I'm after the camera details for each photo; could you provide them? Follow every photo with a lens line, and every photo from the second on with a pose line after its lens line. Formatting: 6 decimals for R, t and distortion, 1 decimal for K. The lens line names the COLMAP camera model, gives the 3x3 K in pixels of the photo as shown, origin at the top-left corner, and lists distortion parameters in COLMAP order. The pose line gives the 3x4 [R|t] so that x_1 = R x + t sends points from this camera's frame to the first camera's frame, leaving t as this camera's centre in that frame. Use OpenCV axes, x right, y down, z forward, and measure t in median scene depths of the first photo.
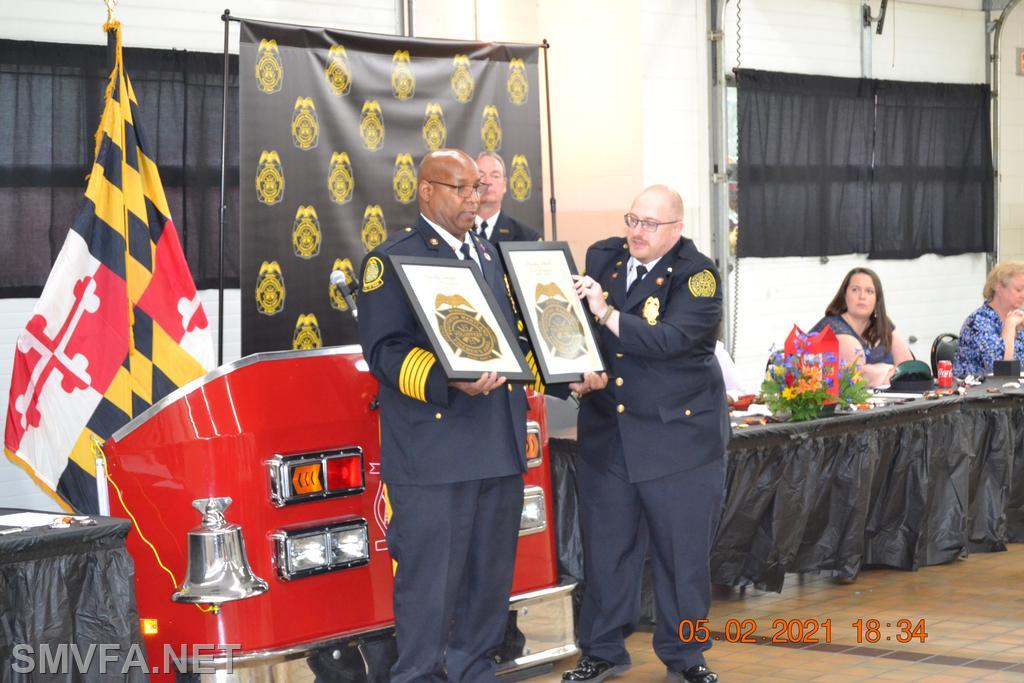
lens RADIAL K [[2372.5, 0, 509.2], [0, 2372.5, 350.1], [0, 0, 1]] dist [0.068090, -0.736038]
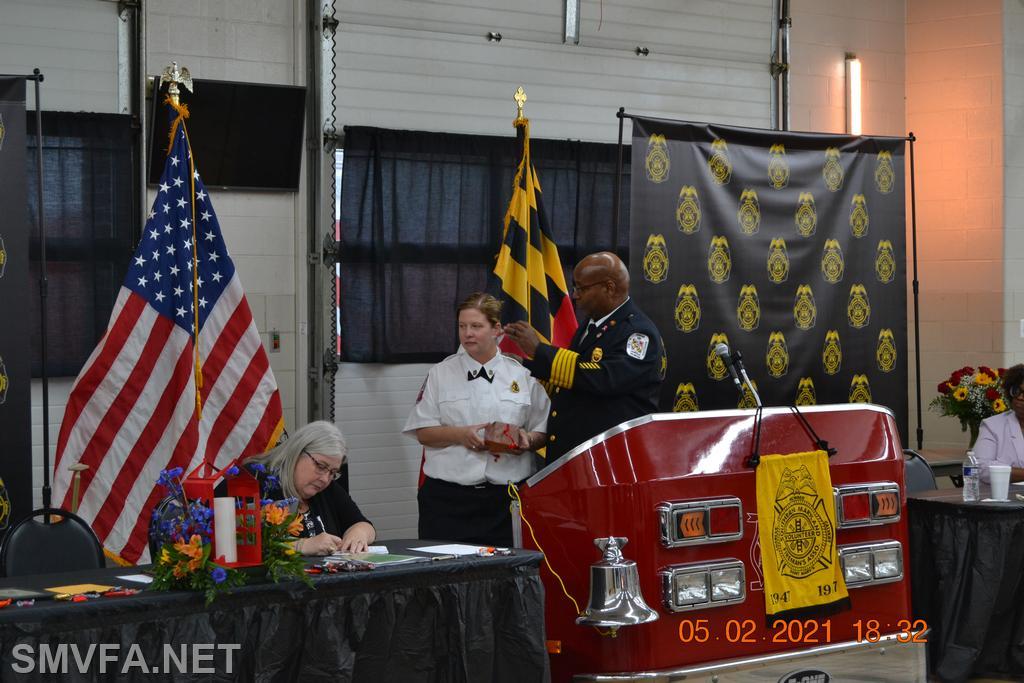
lens RADIAL K [[2372.5, 0, 509.2], [0, 2372.5, 350.1], [0, 0, 1]] dist [0.068090, -0.736038]
pose [[0.988477, 0.020663, -0.149954, -0.001670], [-0.025304, 0.999256, -0.029105, 0.003827], [0.149241, 0.032564, 0.988264, -0.099728]]
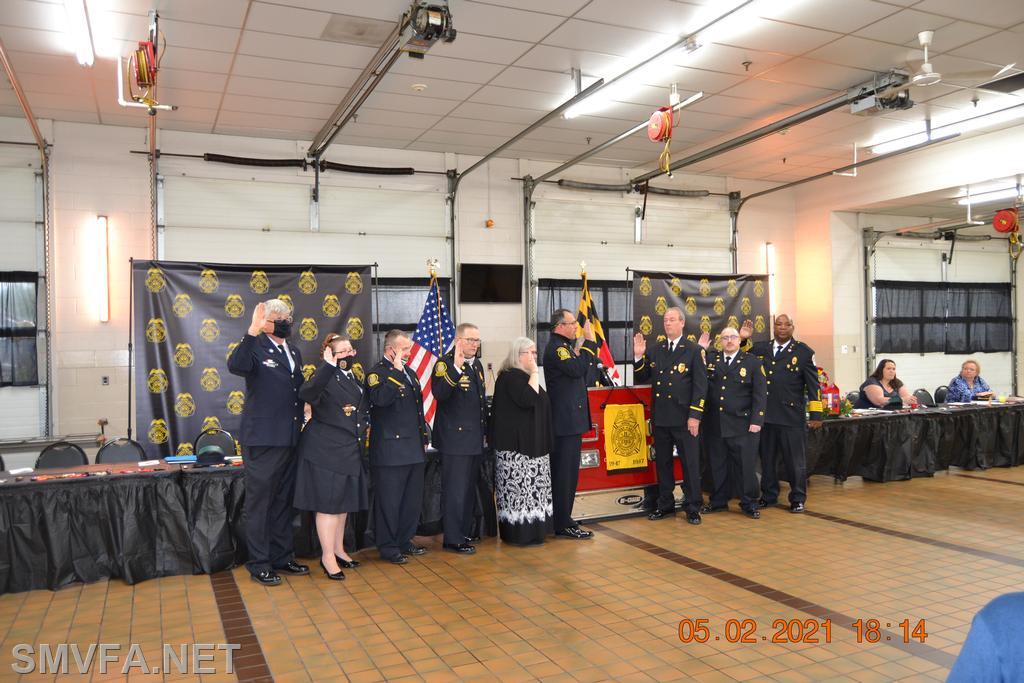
lens RADIAL K [[804.0, 0, 517.7], [0, 804.0, 340.5], [0, 0, 1]] dist [-0.017564, 0.005919]
pose [[0.894805, 0.001686, -0.446455, 0.187494], [-0.023019, 0.998837, -0.042363, -0.010060], [0.445864, 0.048184, 0.893803, 0.074096]]
